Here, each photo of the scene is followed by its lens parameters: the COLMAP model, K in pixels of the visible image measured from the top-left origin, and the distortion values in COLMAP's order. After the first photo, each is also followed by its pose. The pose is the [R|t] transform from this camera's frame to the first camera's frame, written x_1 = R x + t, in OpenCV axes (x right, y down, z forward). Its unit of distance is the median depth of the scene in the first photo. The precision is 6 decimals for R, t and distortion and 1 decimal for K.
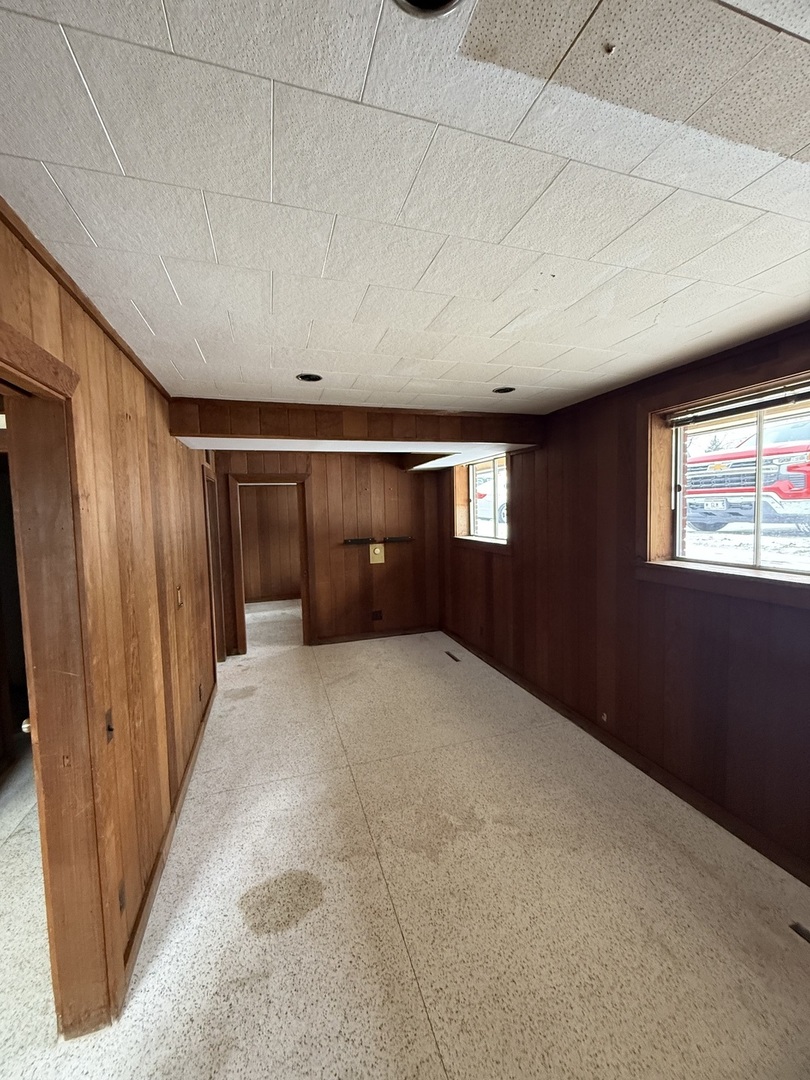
lens RADIAL K [[429.2, 0, 404.5], [0, 429.2, 539.5], [0, 0, 1]] dist [-0.001991, 0.000029]
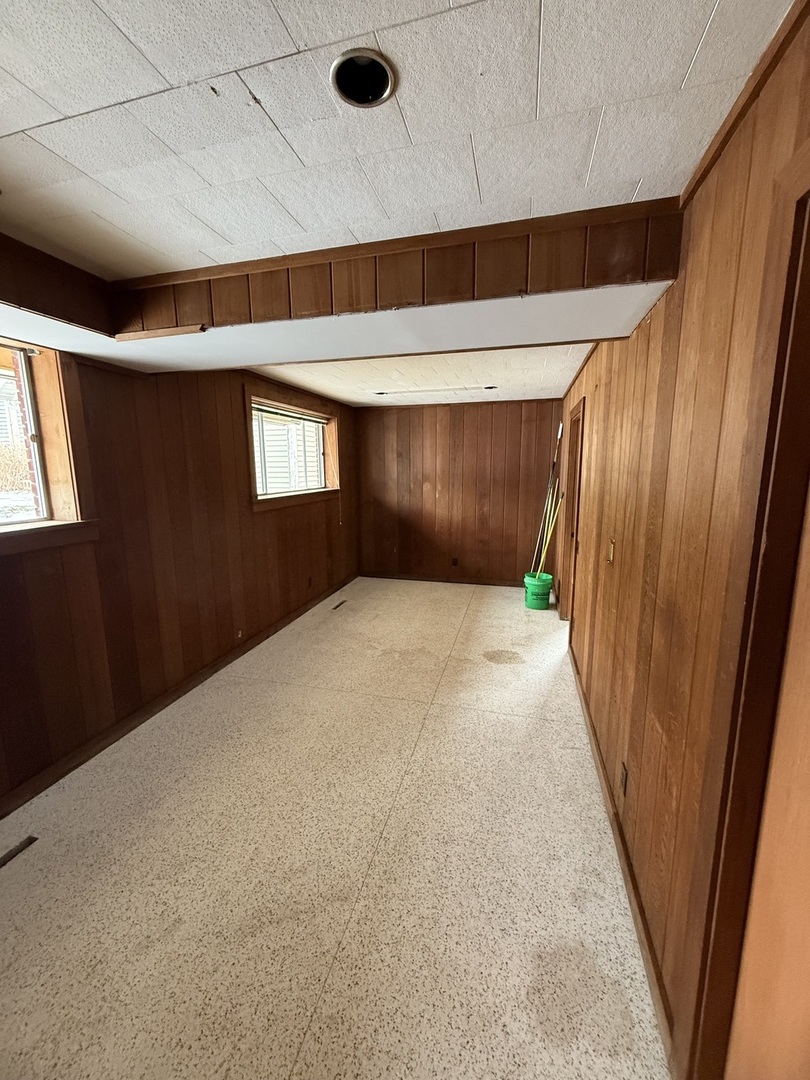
lens RADIAL K [[429.2, 0, 404.8], [0, 429.2, 537.0], [0, 0, 1]] dist [-0.001991, 0.000029]
pose [[-0.842498, -0.054905, 0.535894, -0.689938], [0.068055, 0.975974, 0.206984, -0.095611], [-0.534383, 0.210854, -0.818520, 2.038183]]
